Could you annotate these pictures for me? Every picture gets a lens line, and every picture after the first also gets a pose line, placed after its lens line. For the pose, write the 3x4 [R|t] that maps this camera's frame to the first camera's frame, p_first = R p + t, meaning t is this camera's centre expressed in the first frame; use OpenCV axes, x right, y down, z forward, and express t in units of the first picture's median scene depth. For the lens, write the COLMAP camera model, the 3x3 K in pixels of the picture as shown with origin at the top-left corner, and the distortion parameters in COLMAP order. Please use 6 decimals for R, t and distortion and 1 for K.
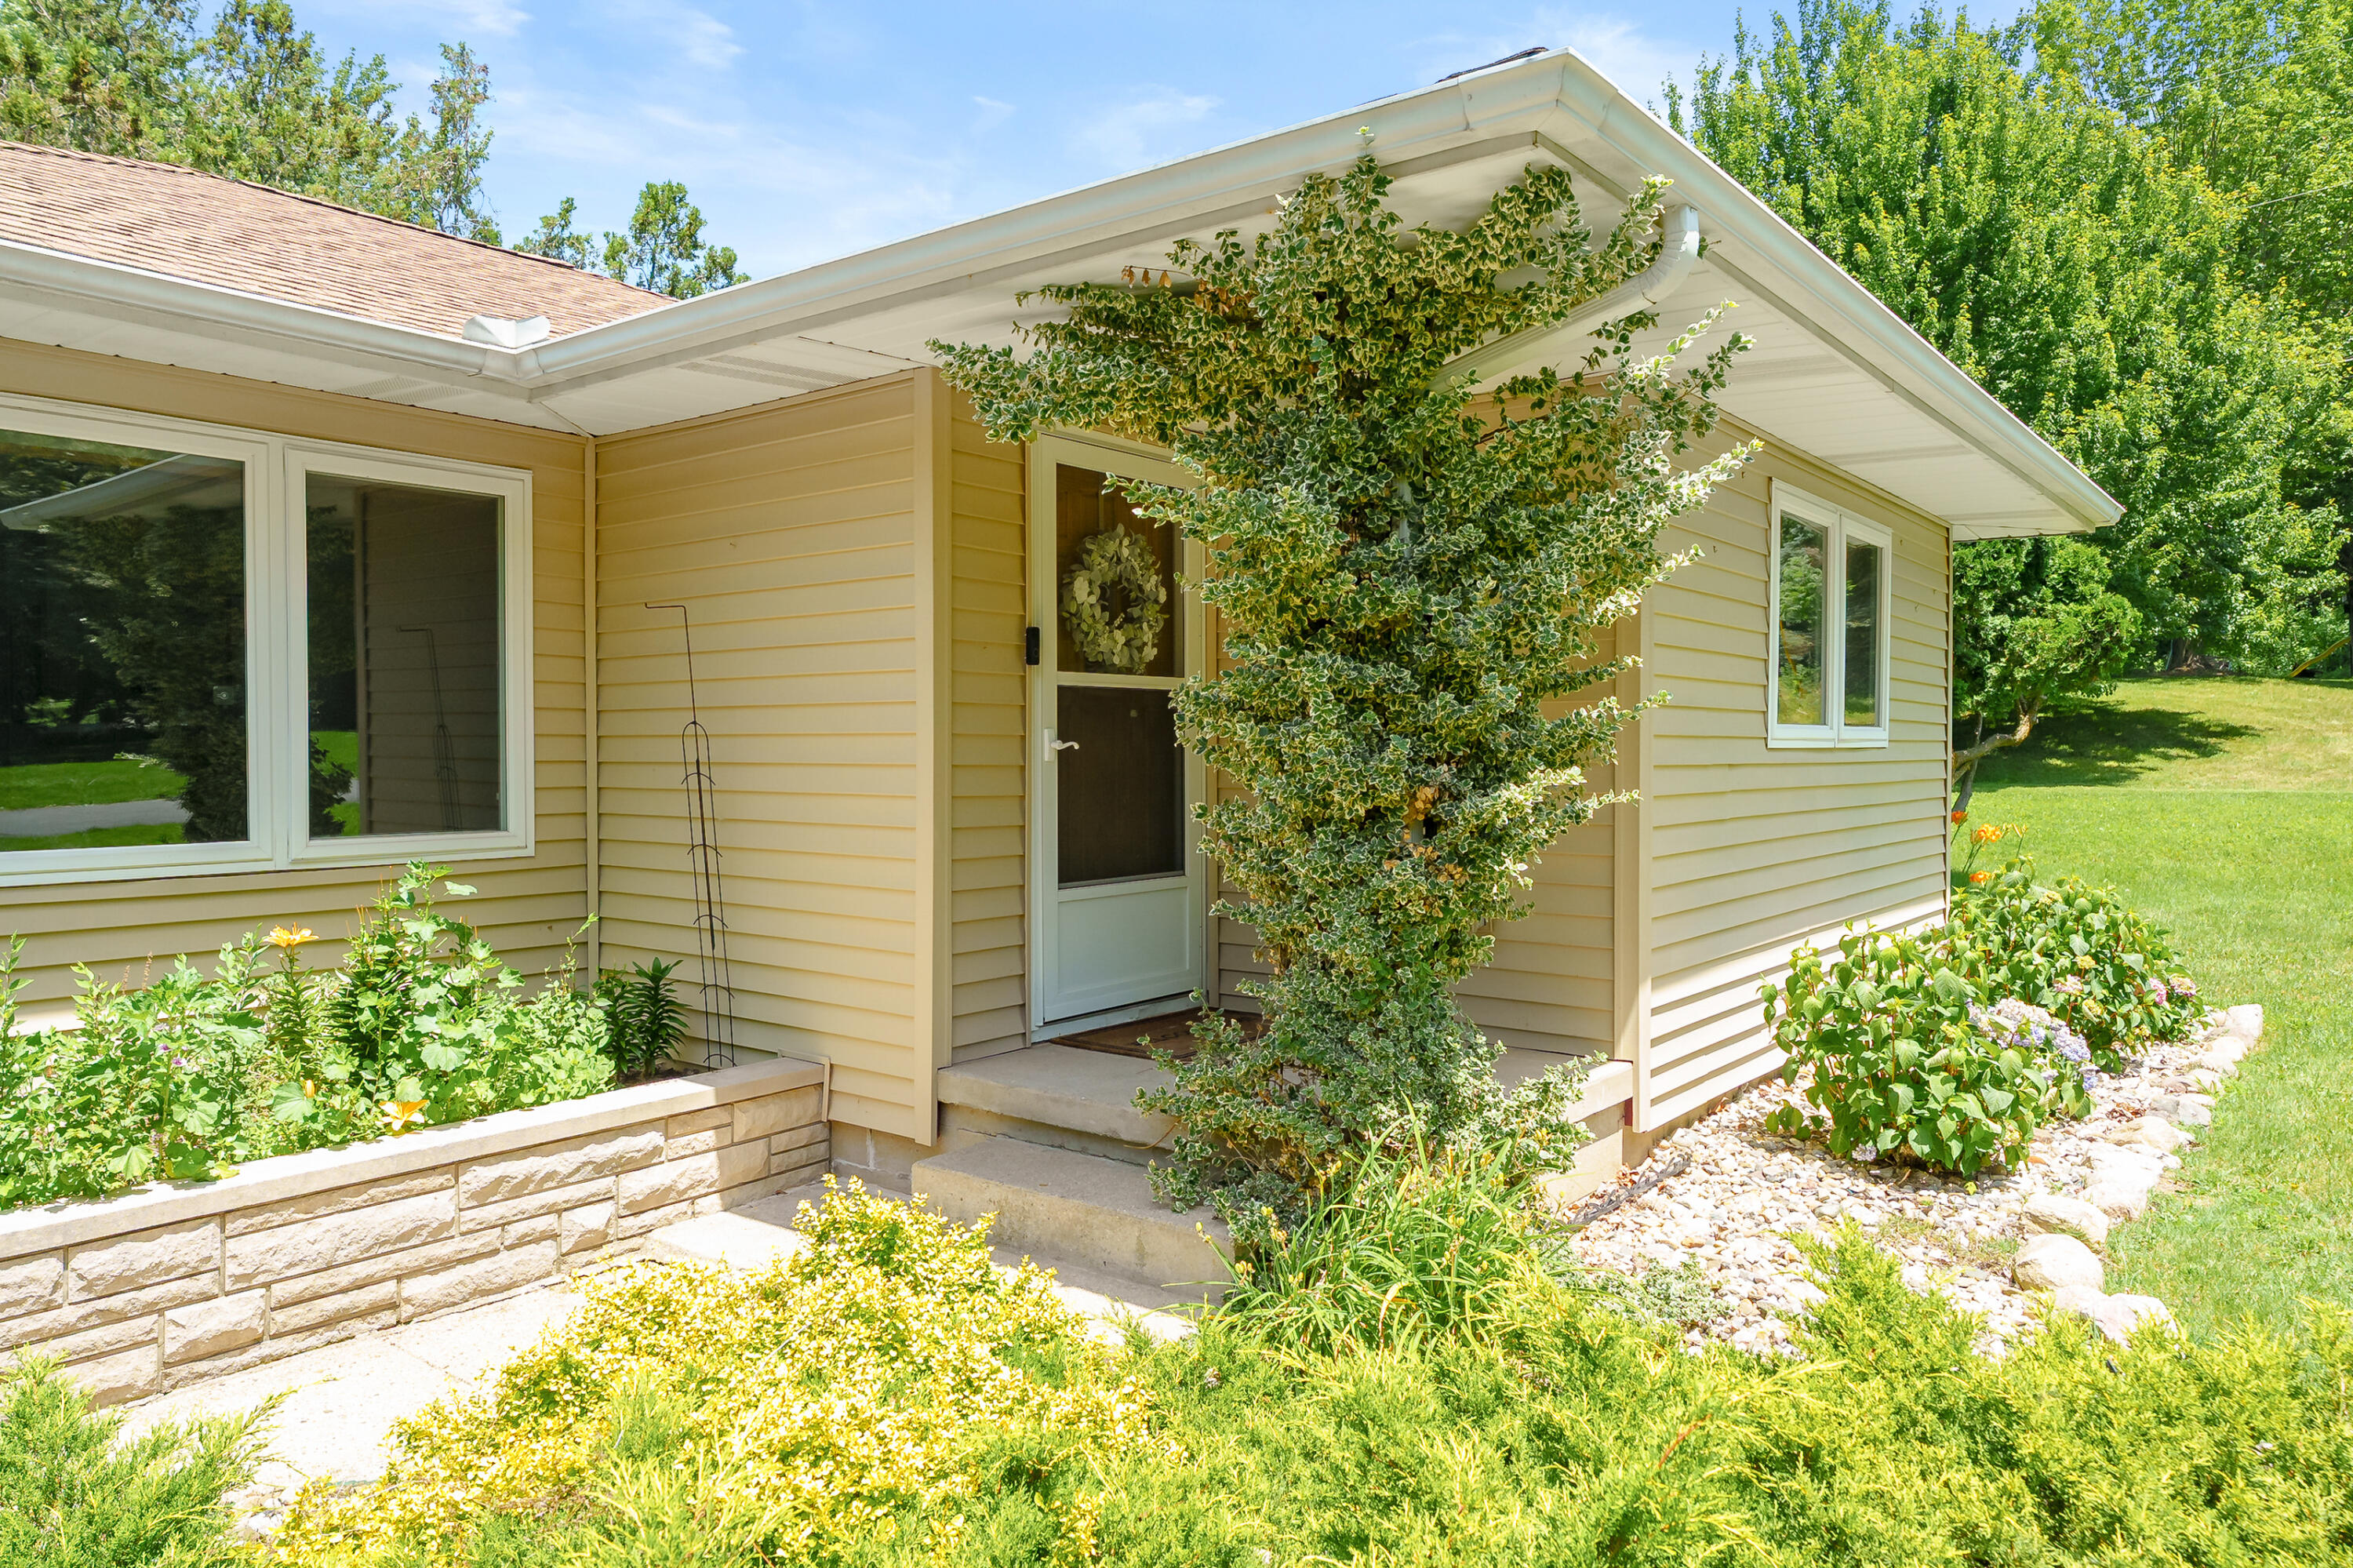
lens RADIAL K [[1596.5, 0, 1175.5], [0, 1596.5, 775.9], [0, 0, 1]] dist [-0.011402, -0.001483]
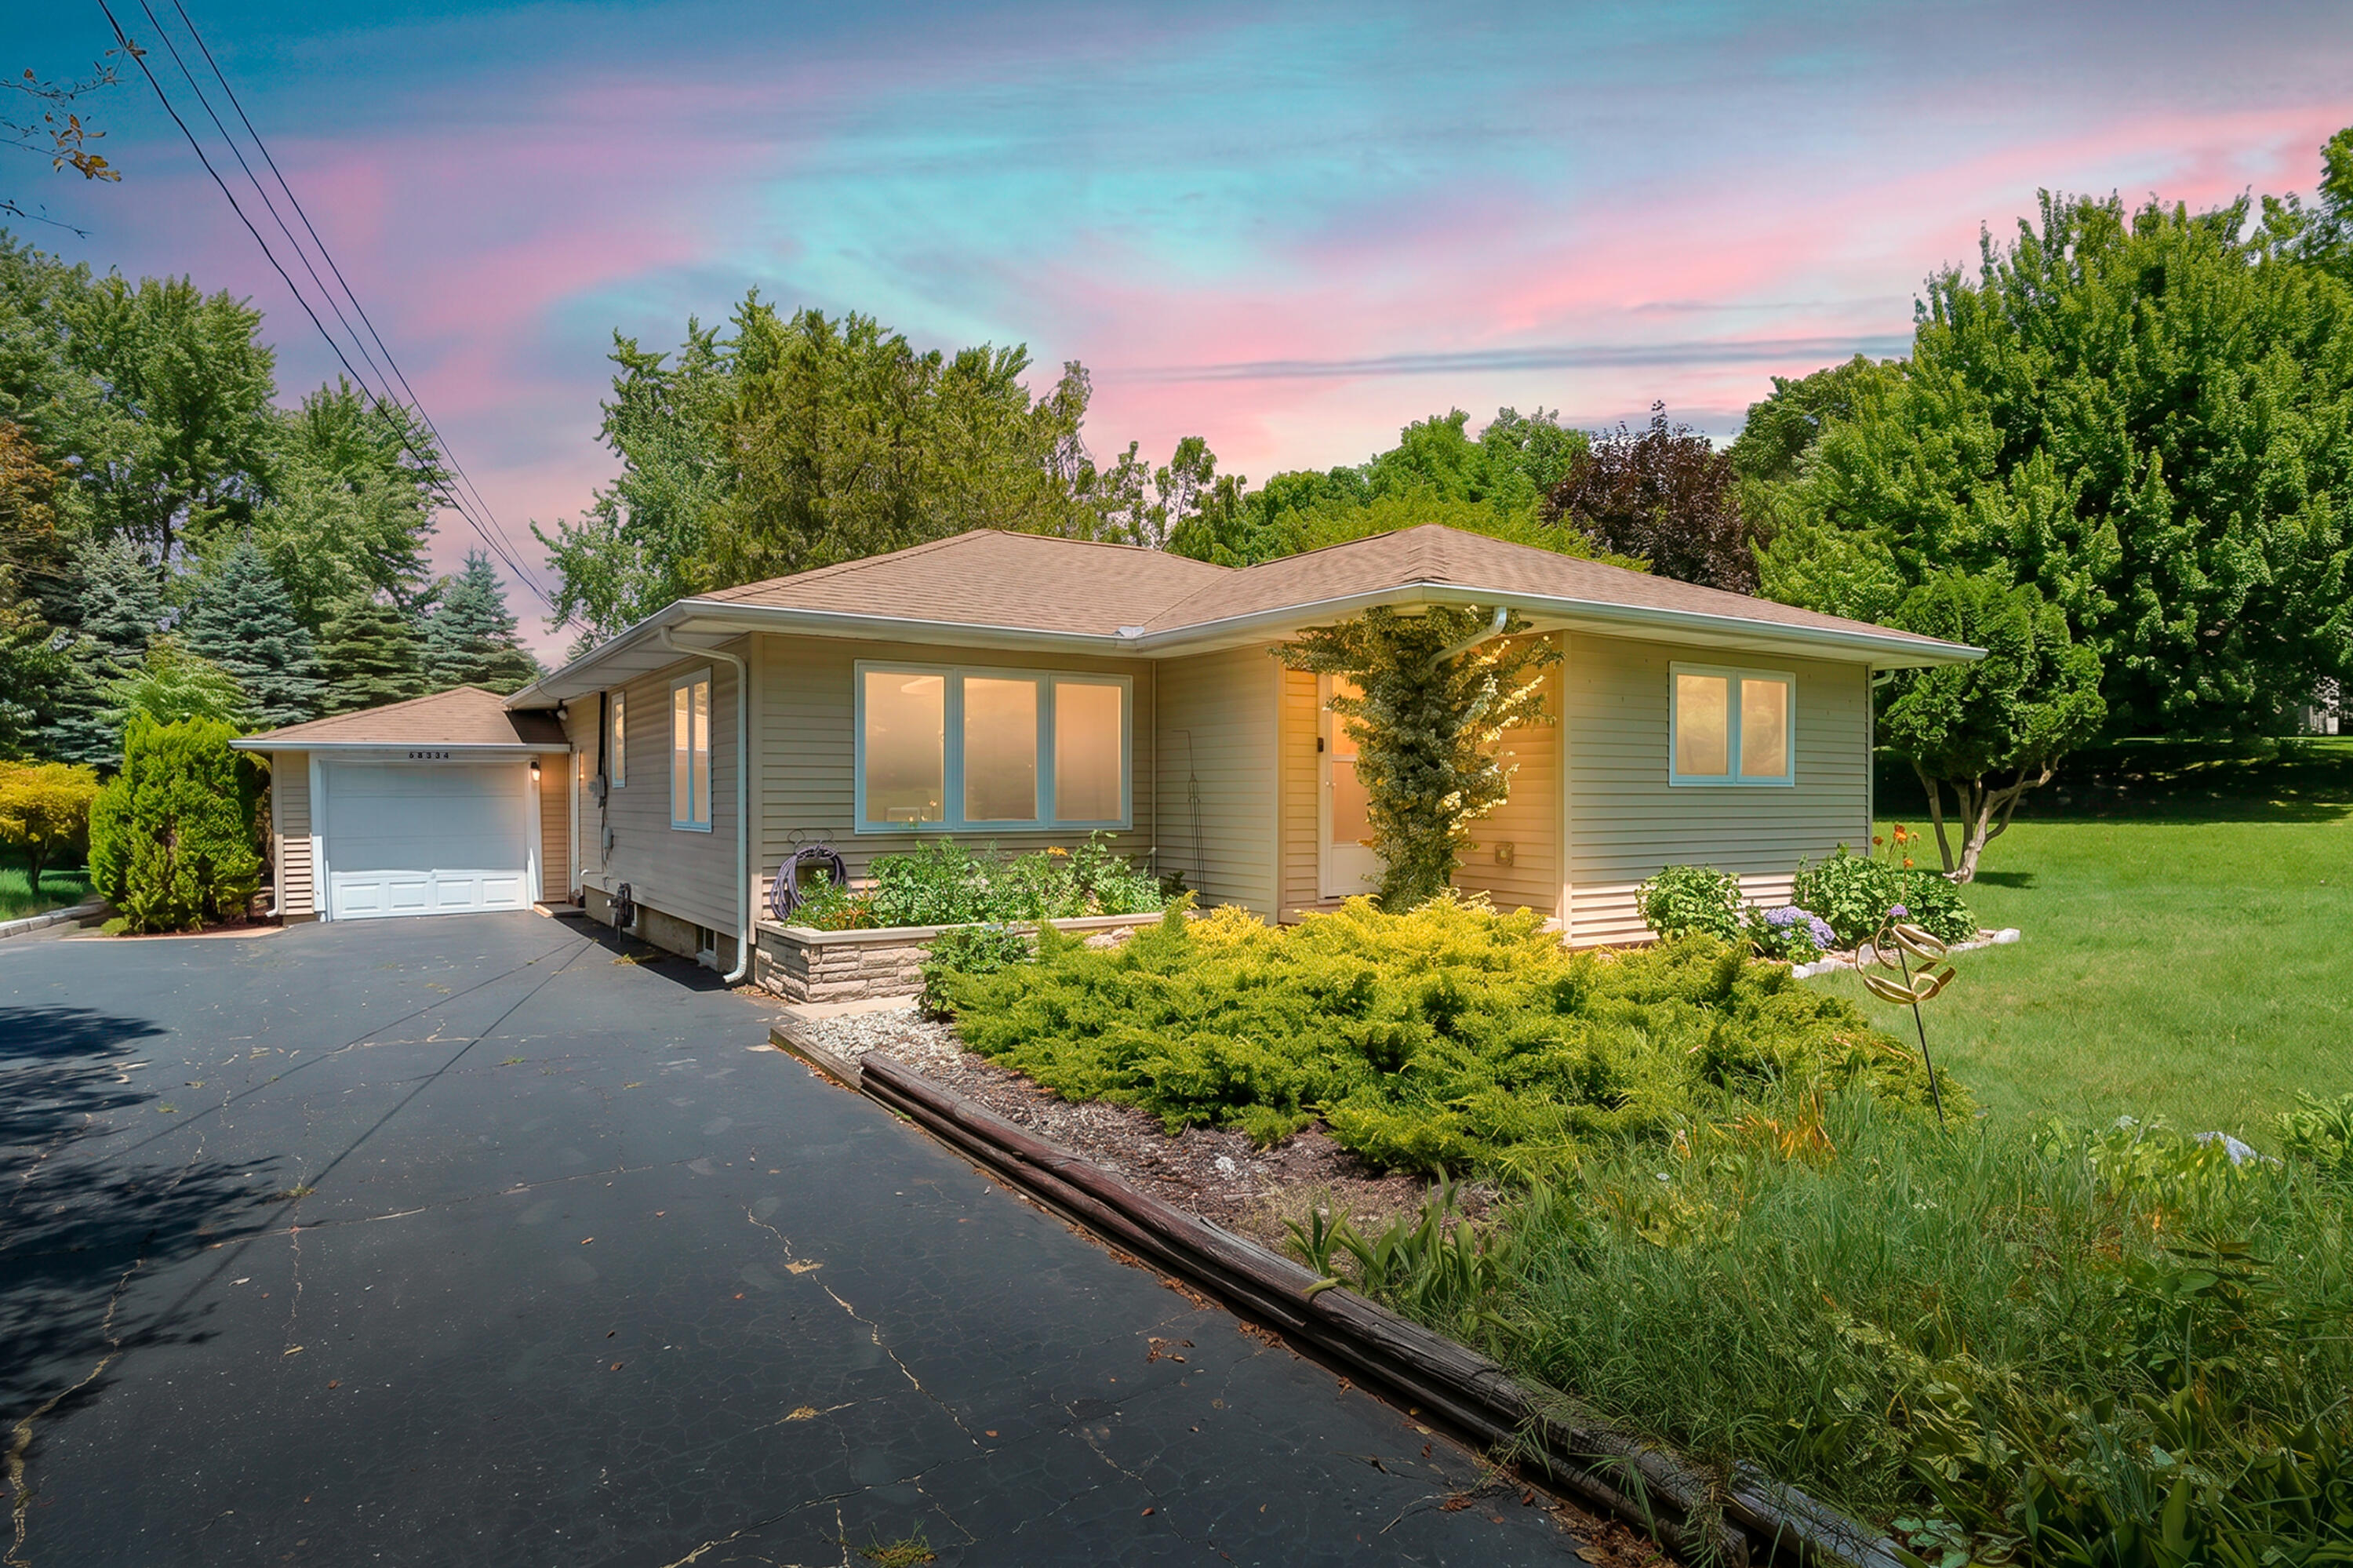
lens RADIAL K [[1268.8, 0, 1181.2], [0, 1268.8, 790.3], [0, 0, 1]] dist [0.001587, 0.000099]
pose [[0.949159, 0.003538, -0.314778, 0.073375], [-0.009178, 0.999823, -0.016436, 0.005519], [0.314664, 0.018489, 0.949023, -0.213519]]
